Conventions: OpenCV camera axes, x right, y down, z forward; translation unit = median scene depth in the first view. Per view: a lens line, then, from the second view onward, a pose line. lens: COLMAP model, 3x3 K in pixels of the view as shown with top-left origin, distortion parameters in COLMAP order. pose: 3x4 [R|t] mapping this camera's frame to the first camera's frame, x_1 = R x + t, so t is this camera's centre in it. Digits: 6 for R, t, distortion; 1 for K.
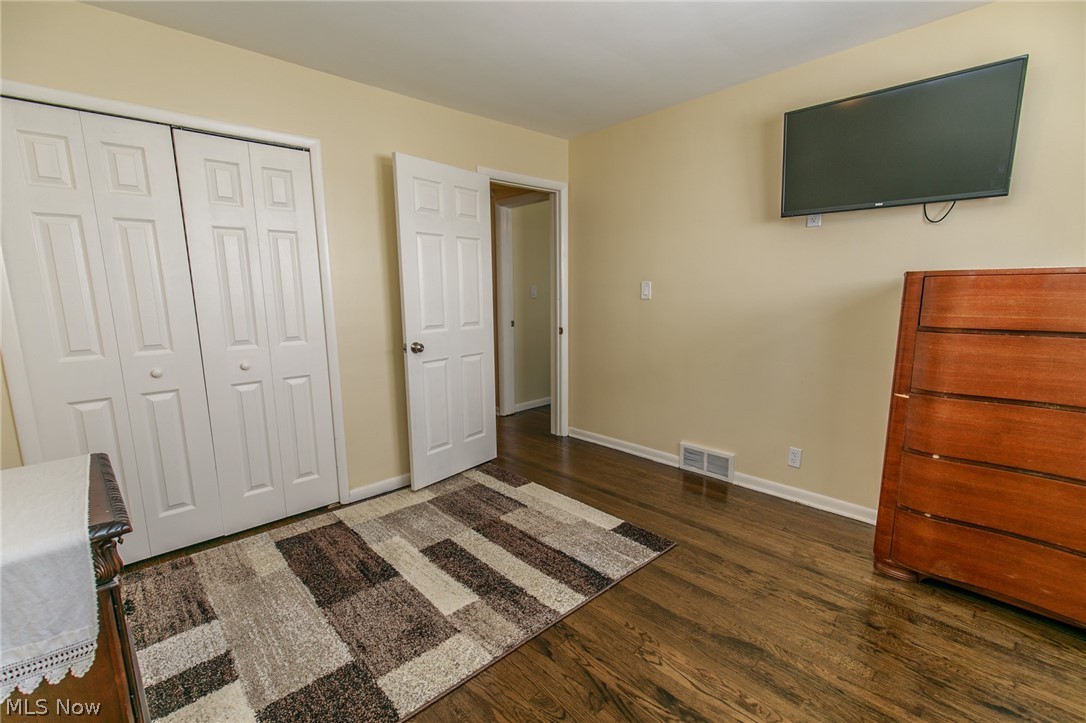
lens RADIAL K [[485.8, 0, 544.2], [0, 485.8, 361.5], [0, 0, 1]] dist [0.003554, -0.000906]
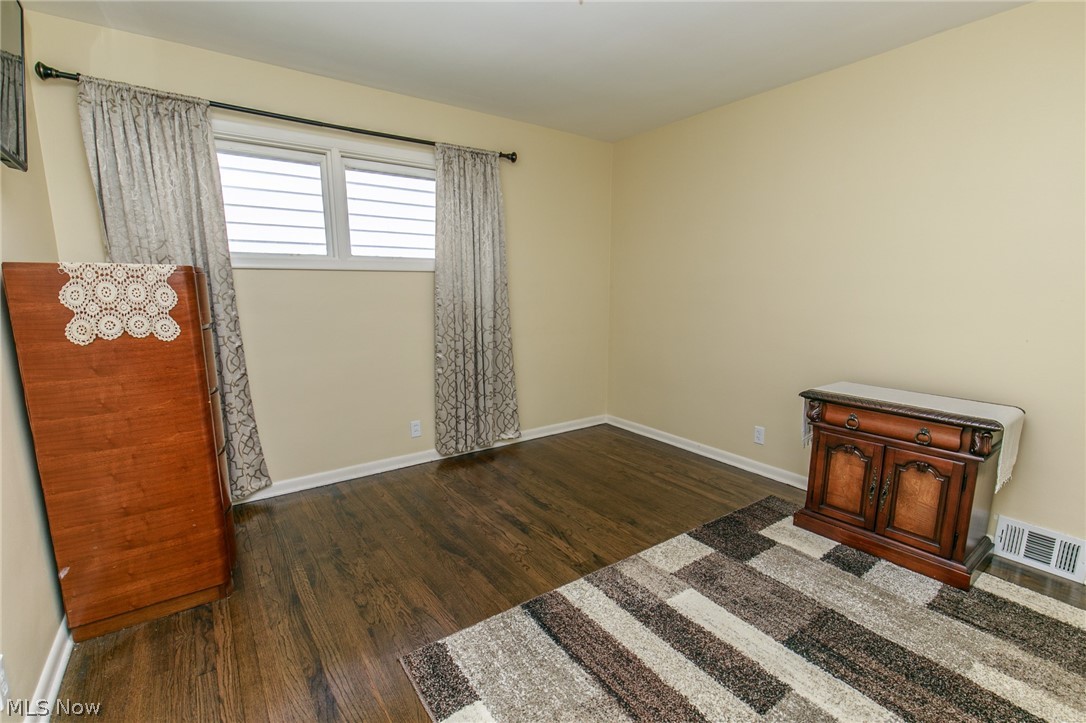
lens RADIAL K [[485.8, 0, 540.9], [0, 485.8, 366.3], [0, 0, 1]] dist [0.003554, -0.000906]
pose [[-0.990775, -0.015618, 0.134614, -0.011284], [0.028818, 0.946335, 0.321900, -0.288691], [-0.132417, 0.322809, -0.937155, 1.871773]]
